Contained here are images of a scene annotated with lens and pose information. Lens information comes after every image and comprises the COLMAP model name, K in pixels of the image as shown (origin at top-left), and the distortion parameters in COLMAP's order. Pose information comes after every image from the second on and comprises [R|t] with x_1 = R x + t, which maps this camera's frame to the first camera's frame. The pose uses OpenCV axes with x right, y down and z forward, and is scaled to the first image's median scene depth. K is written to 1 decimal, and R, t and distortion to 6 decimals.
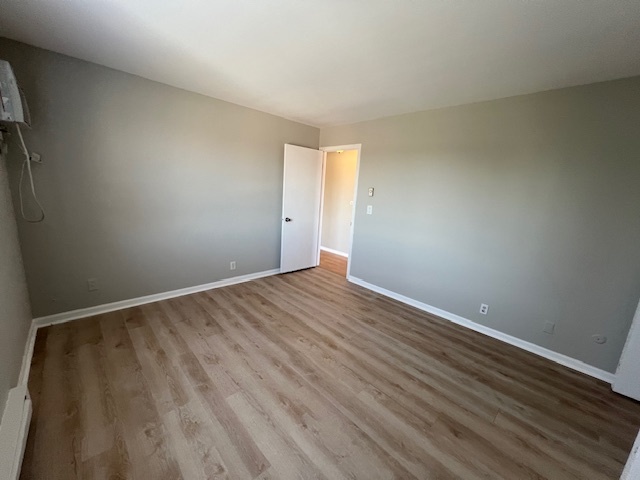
lens RADIAL K [[255.3, 0, 320.0], [0, 255.3, 240.0], [0, 0, 1]] dist [-0.003092, -0.000126]
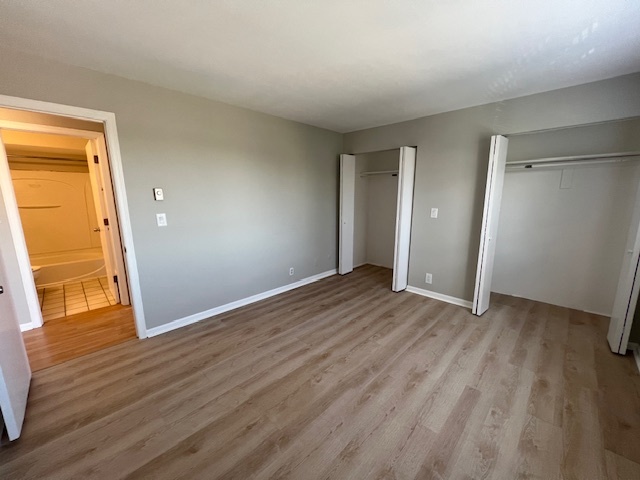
lens RADIAL K [[255.3, 0, 320.0], [0, 255.3, 240.0], [0, 0, 1]] dist [-0.003092, -0.000126]
pose [[-0.027301, -0.247634, 0.968469, -0.751970], [0.201012, 0.947680, 0.247985, -0.232841], [-0.979208, 0.201445, 0.023904, 0.887545]]
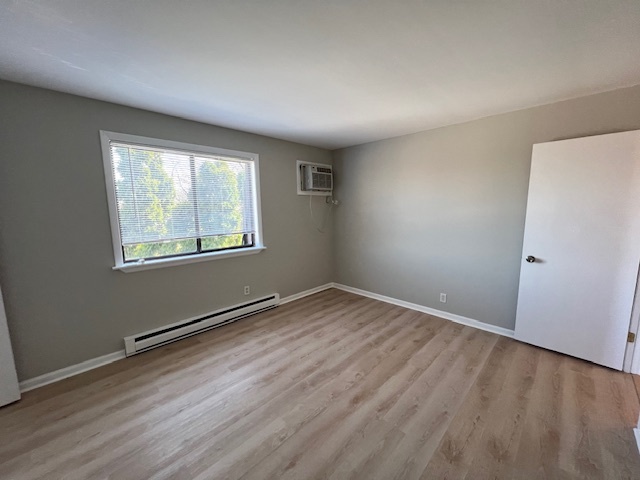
lens RADIAL K [[255.3, 0, 320.0], [0, 255.3, 240.0], [0, 0, 1]] dist [-0.003092, -0.000126]
pose [[0.021675, 0.069617, -0.997338, 0.811726], [-0.186602, 0.980324, 0.064374, -0.115440], [0.982196, 0.184710, 0.034239, 0.746665]]
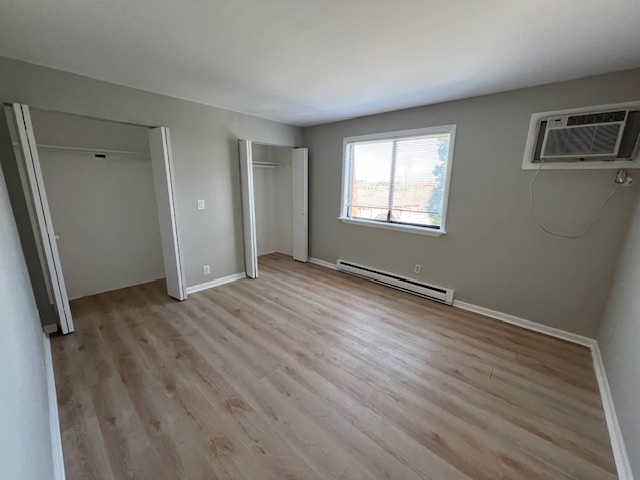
lens RADIAL K [[255.3, 0, 320.0], [0, 255.3, 240.0], [0, 0, 1]] dist [-0.003092, -0.000126]
pose [[-0.994136, -0.067574, -0.084419, 0.084074], [-0.096099, 0.910033, 0.403242, -0.345799], [0.049576, 0.408991, -0.911191, 1.650071]]
